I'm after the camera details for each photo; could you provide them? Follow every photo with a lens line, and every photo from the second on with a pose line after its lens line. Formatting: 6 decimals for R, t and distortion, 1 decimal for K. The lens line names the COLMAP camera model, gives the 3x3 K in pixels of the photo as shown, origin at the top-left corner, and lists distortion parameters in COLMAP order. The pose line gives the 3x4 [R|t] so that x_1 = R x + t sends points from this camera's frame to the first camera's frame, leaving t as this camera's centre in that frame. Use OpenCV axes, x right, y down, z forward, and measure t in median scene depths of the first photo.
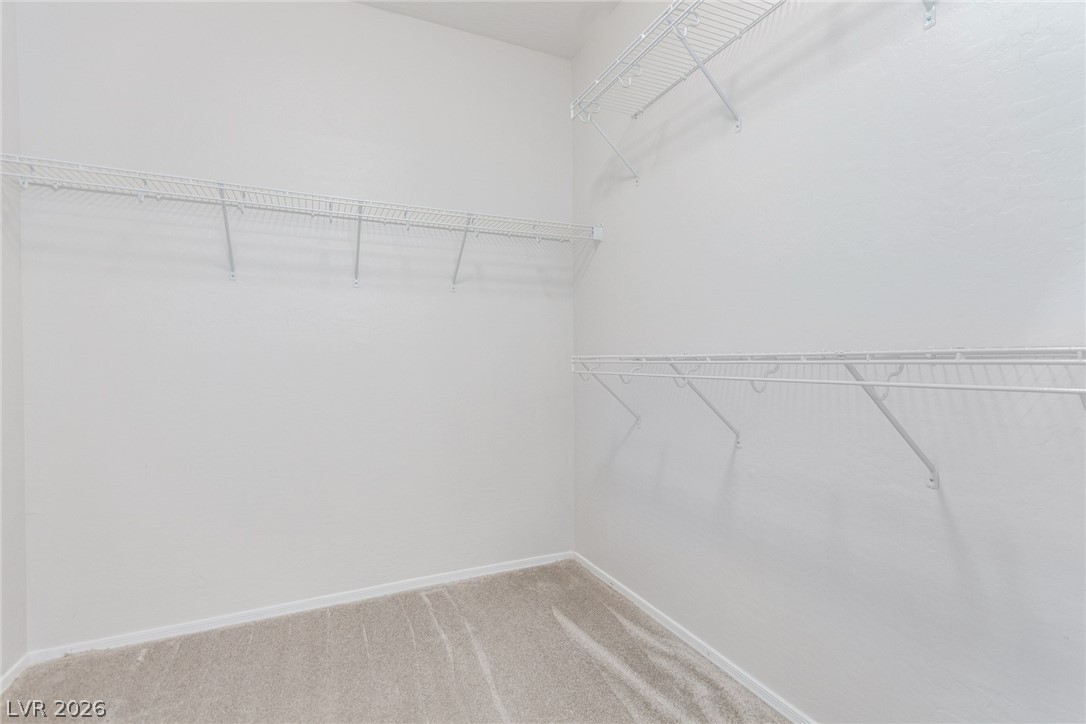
lens RADIAL K [[521.1, 0, 554.2], [0, 521.1, 359.9], [0, 0, 1]] dist [0.014598, 0.000052]
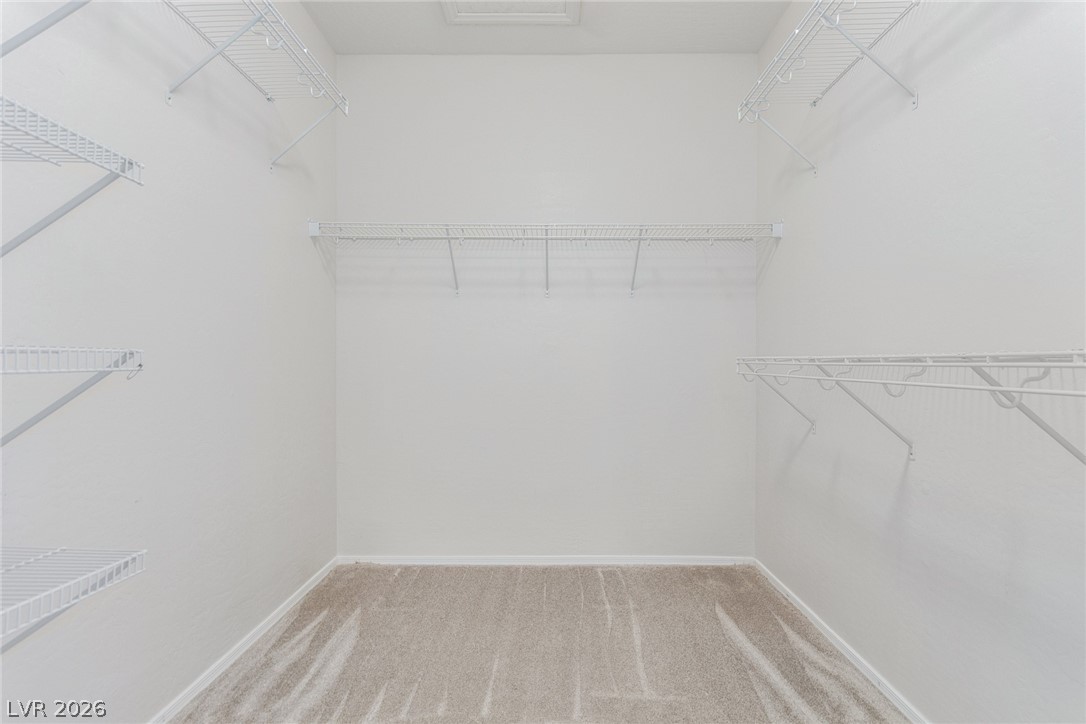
lens RADIAL K [[521.1, 0, 542.5], [0, 521.1, 357.7], [0, 0, 1]] dist [0.014598, 0.000052]
pose [[0.905260, 0.005339, -0.424824, 0.137963], [-0.007490, 0.999966, -0.003393, 0.000244], [0.424792, 0.006254, 0.905270, -0.077803]]
